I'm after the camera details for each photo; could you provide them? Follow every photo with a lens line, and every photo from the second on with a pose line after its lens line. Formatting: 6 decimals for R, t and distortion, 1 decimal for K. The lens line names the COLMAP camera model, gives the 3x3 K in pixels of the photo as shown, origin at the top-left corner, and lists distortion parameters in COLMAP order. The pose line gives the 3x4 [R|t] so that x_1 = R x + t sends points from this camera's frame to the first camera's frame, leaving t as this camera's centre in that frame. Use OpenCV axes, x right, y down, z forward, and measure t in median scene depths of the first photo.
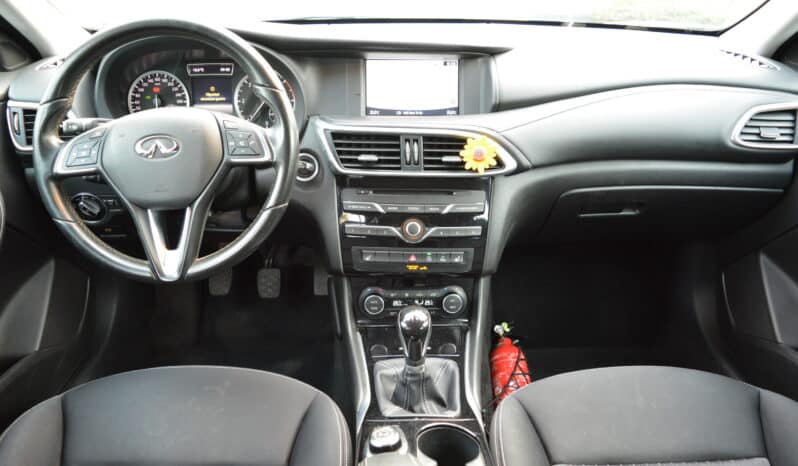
lens RADIAL K [[606.1, 0, 399.0], [0, 606.1, 233.0], [0, 0, 1]] dist [-0.075696, -0.000397]
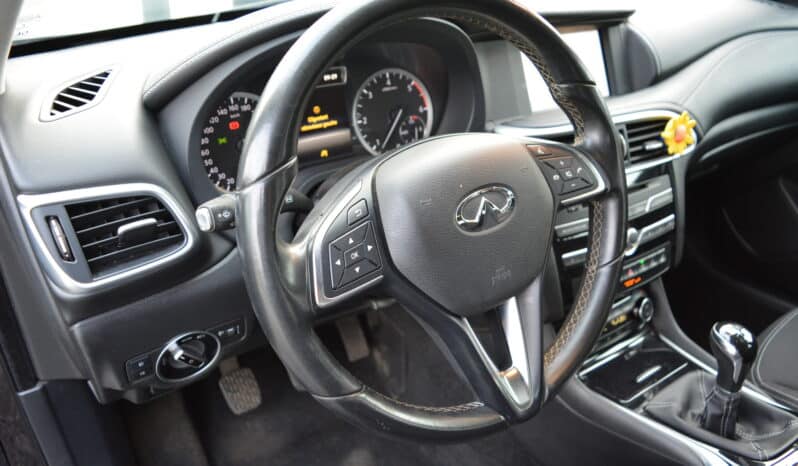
lens RADIAL K [[606.1, 0, 399.0], [0, 606.1, 233.0], [0, 0, 1]] dist [-0.075696, -0.000397]
pose [[0.843703, -0.255905, 0.471887, -0.576751], [0.249710, 0.965255, 0.076993, -0.142846], [-0.475194, 0.052876, 0.878291, 0.405913]]
